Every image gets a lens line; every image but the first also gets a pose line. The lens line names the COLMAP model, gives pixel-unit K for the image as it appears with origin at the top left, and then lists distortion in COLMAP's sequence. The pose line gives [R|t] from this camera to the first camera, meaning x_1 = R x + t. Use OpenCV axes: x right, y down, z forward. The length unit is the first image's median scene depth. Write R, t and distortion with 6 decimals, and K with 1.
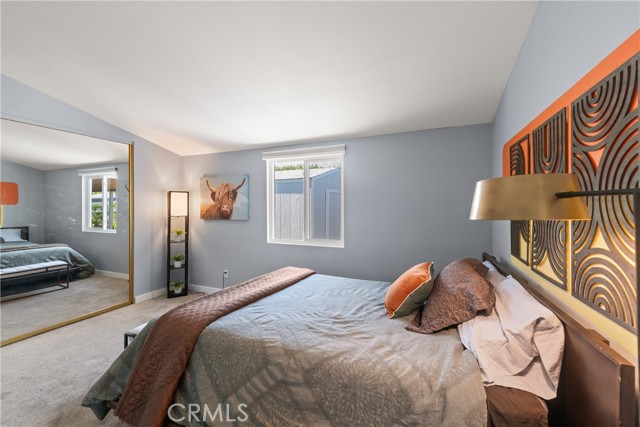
lens RADIAL K [[254.3, 0, 320.9], [0, 254.3, 208.1], [0, 0, 1]] dist [0.010514, -0.000600]
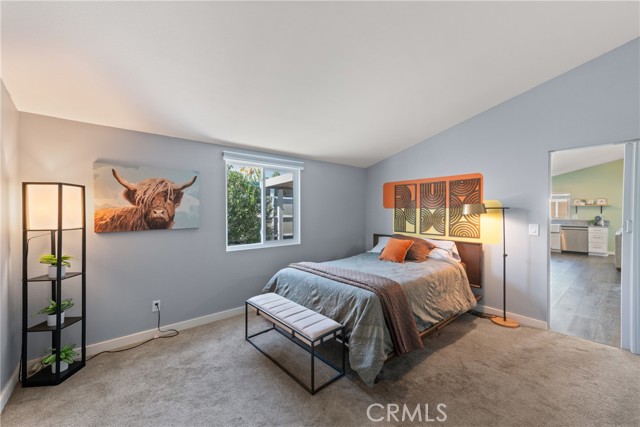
lens RADIAL K [[254.3, 0, 317.2], [0, 254.3, 211.8], [0, 0, 1]] dist [0.010514, -0.000600]
pose [[0.482132, -0.005763, 0.876079, -0.790136], [0.002389, 0.999983, 0.005264, -0.007510], [-0.876095, -0.000445, 0.482138, 0.261994]]
